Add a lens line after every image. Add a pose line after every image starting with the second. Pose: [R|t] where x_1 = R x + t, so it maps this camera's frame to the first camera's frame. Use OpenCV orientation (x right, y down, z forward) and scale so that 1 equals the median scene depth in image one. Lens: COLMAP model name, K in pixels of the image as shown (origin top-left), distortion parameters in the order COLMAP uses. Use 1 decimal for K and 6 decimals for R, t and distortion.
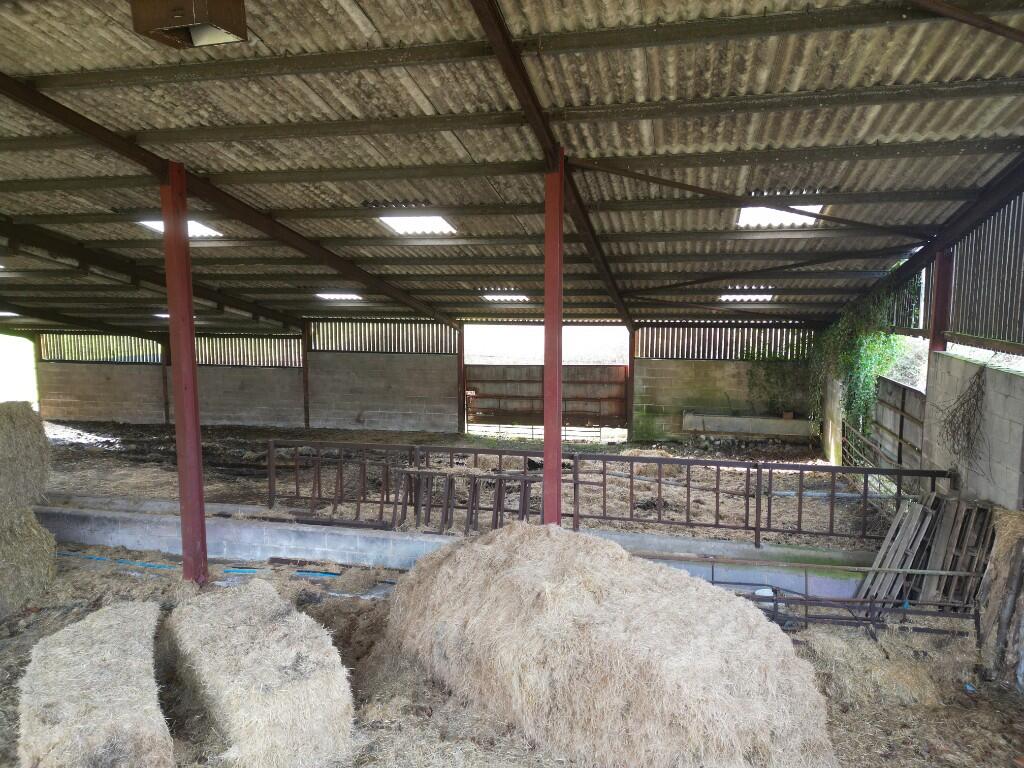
lens RADIAL K [[711.8, 0, 512.0], [0, 711.8, 384.0], [0, 0, 1]] dist [0.000030, 0.000014]
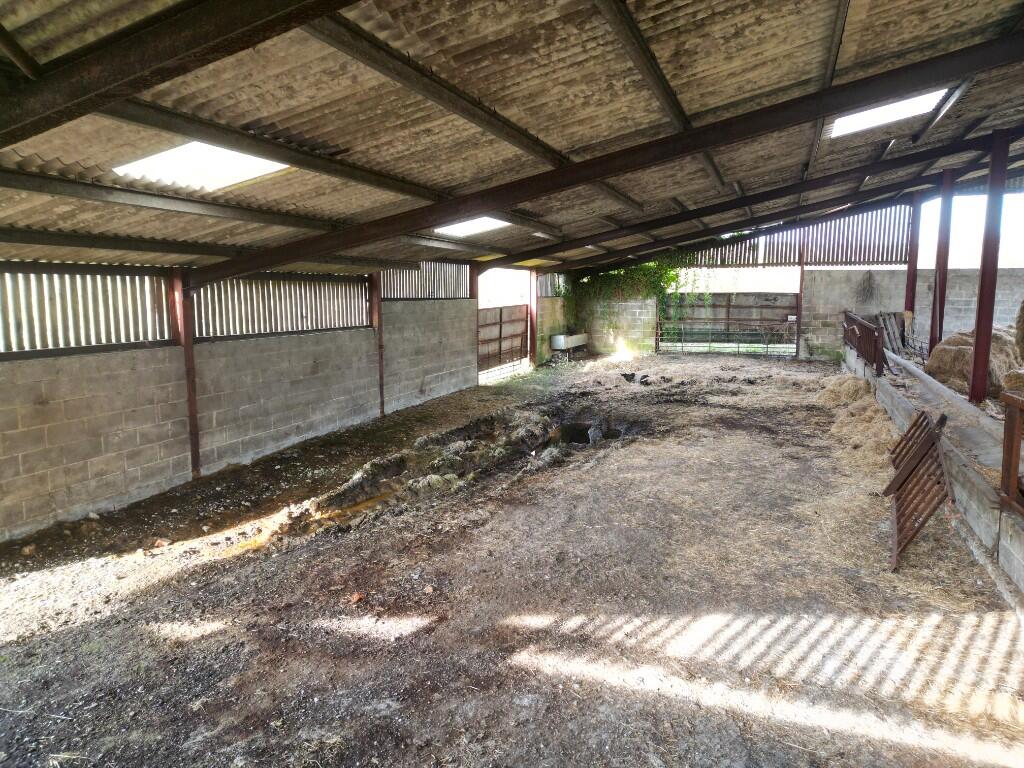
lens RADIAL K [[711.8, 0, 512.0], [0, 711.8, 384.0], [0, 0, 1]] dist [0.000030, 0.000014]
pose [[0.127353, -0.137059, 0.982342, -0.931244], [0.079335, 0.988641, 0.127652, -0.043775], [-0.988680, 0.061677, 0.136780, 0.793499]]
